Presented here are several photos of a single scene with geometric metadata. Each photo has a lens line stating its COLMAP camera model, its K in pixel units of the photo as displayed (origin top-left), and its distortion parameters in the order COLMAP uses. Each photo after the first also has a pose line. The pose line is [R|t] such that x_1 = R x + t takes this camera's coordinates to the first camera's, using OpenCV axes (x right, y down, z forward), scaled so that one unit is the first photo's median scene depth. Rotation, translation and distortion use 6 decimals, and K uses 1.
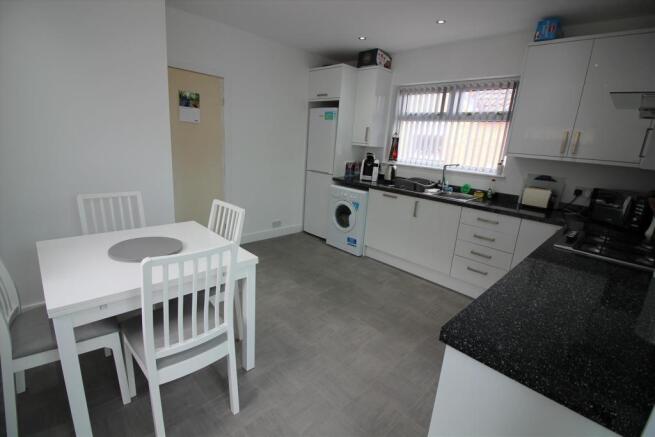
lens RADIAL K [[306.7, 0, 325.4], [0, 306.7, 217.6], [0, 0, 1]] dist [-0.000967, -0.000146]
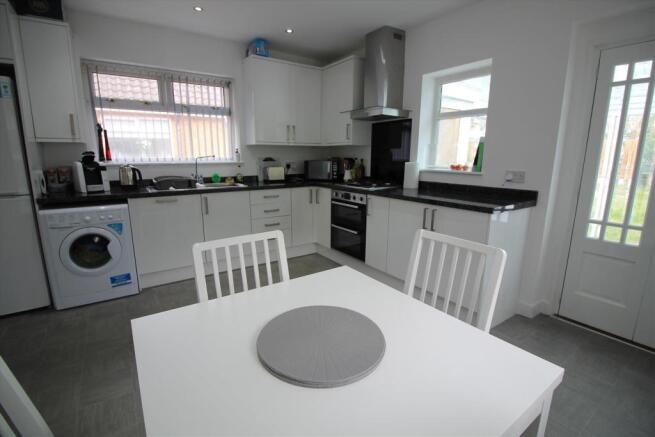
lens RADIAL K [[309.8, 0, 327.5], [0, 309.8, 218.5], [0, 0, 1]] dist [-0.016422, -0.000869]
pose [[0.173673, -0.266349, 0.948101, -0.515659], [0.251842, 0.942731, 0.218708, -0.098463], [-0.952057, 0.200788, 0.230805, 0.415962]]
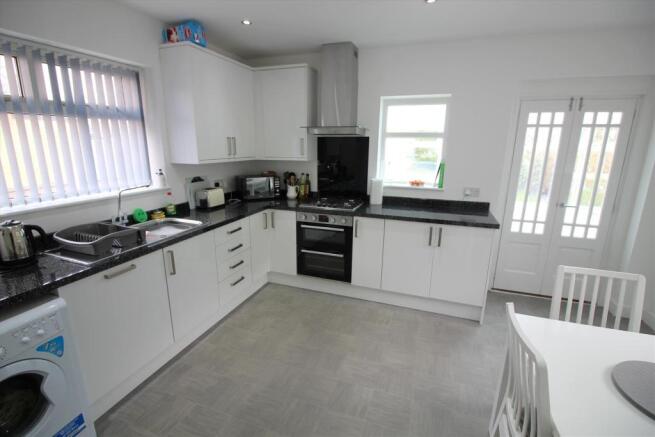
lens RADIAL K [[306.7, 0, 325.4], [0, 306.7, 217.6], [0, 0, 1]] dist [-0.000967, -0.000146]
pose [[-0.434370, -0.284791, 0.854527, -0.344095], [0.183165, 0.900950, 0.393369, -0.289886], [-0.881915, 0.327387, -0.339182, 0.857528]]
